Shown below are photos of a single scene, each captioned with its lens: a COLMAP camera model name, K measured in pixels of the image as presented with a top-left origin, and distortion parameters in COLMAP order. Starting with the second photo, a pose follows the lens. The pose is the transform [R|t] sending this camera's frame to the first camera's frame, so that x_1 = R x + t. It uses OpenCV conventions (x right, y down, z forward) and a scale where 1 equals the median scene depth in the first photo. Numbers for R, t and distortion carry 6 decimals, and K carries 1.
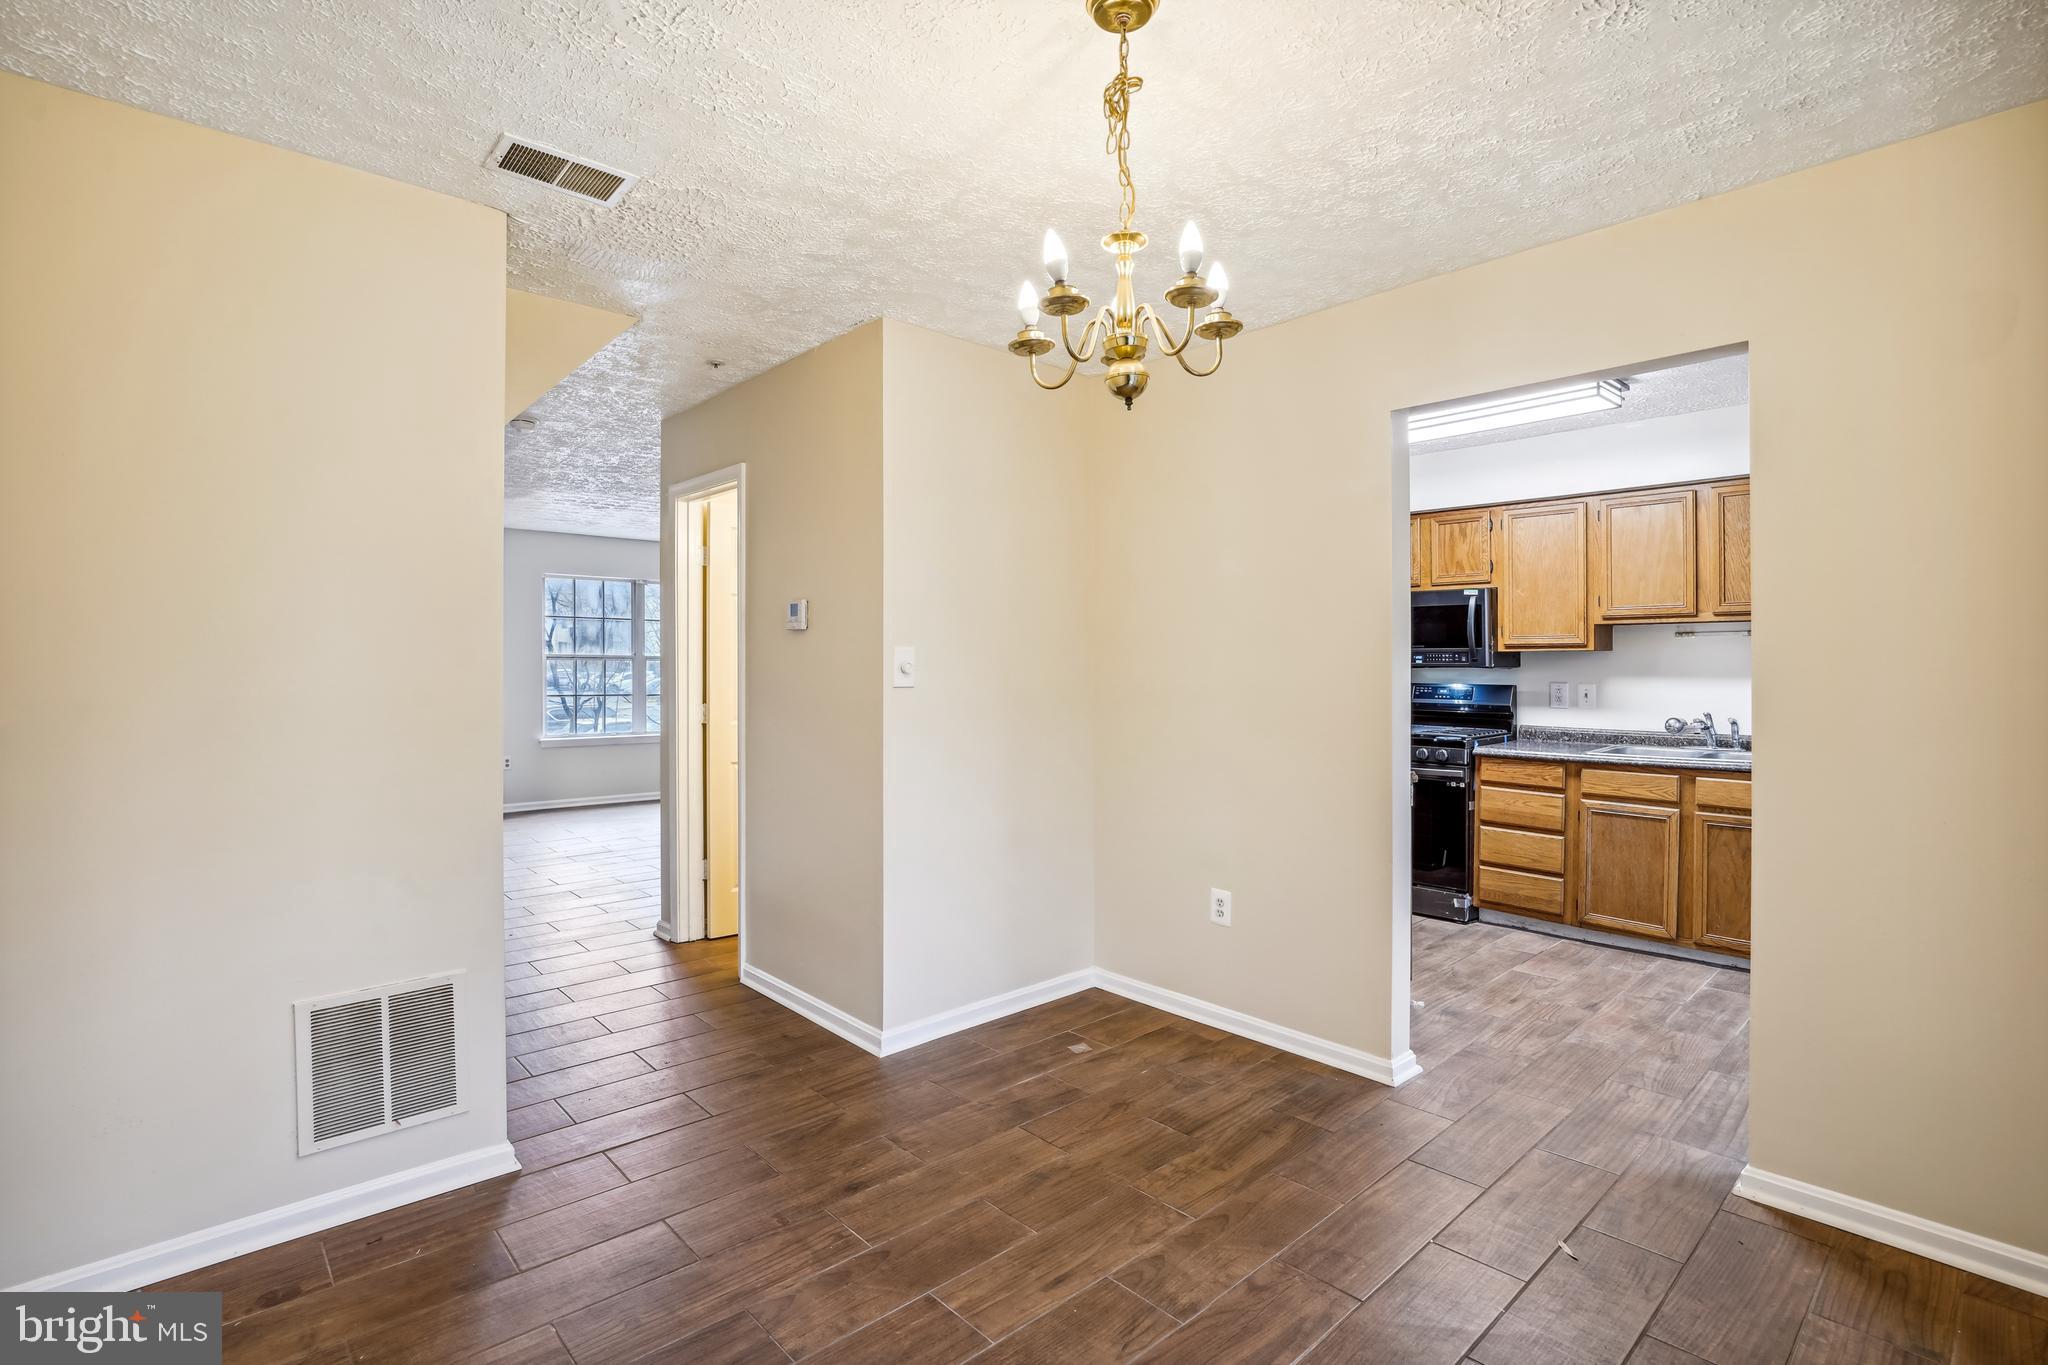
lens RADIAL K [[983.0, 0, 1027.5], [0, 983.0, 671.2], [0, 0, 1]] dist [-0.032601, 0.011629]
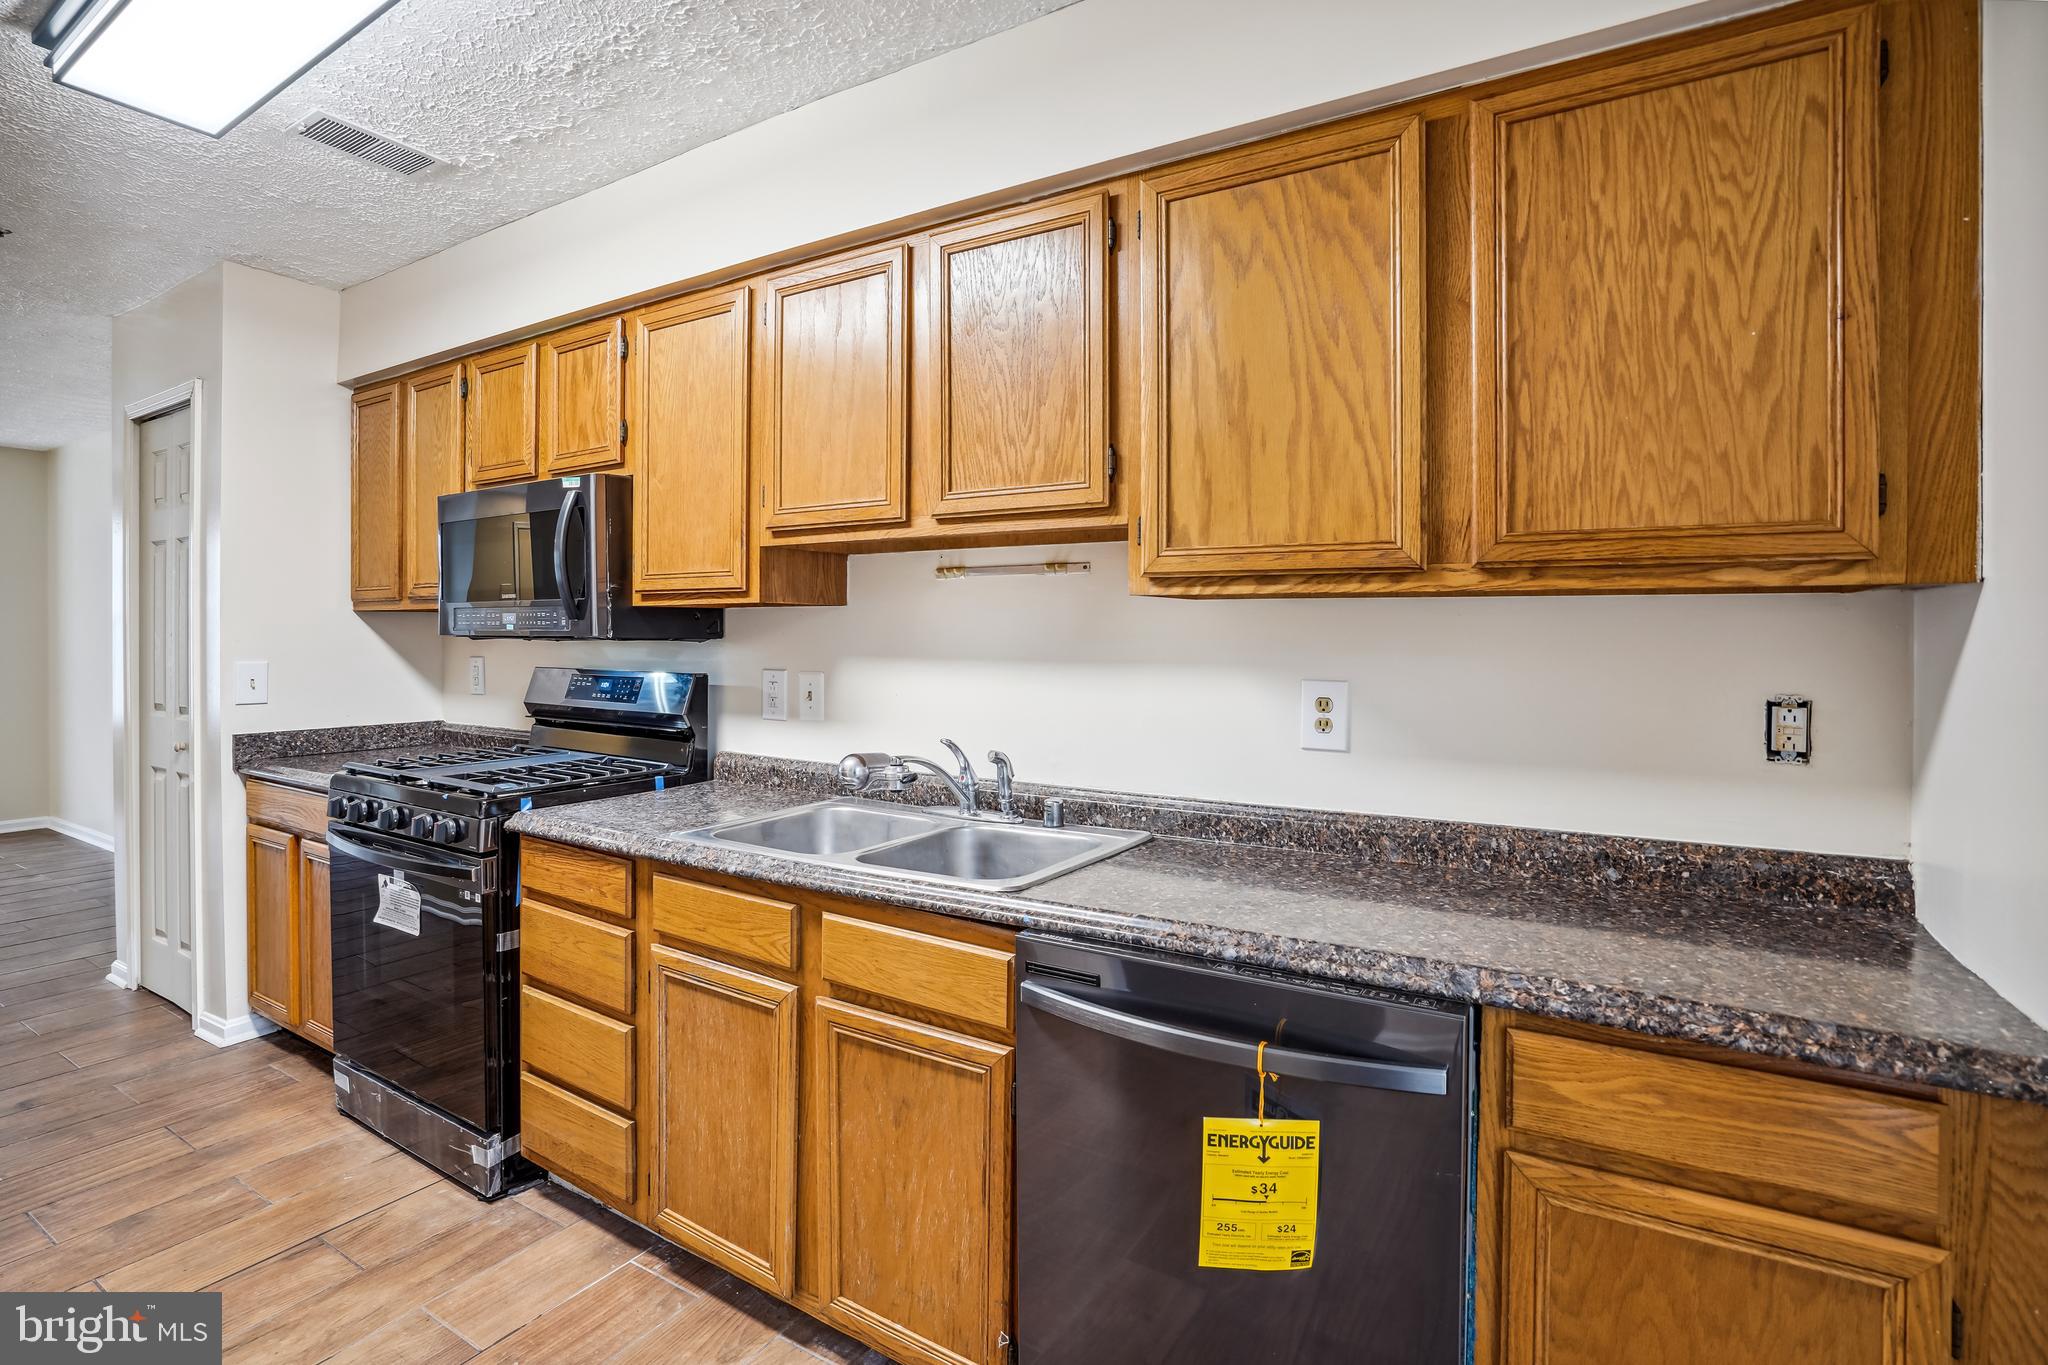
lens RADIAL K [[983.0, 0, 1005.4], [0, 983.0, 633.0], [0, 0, 1]] dist [-0.032601, 0.011629]
pose [[0.968978, 0.005595, 0.247083, 0.940392], [-0.002672, 0.999922, -0.012163, -0.002215], [-0.247132, 0.011126, 0.968918, 0.830950]]
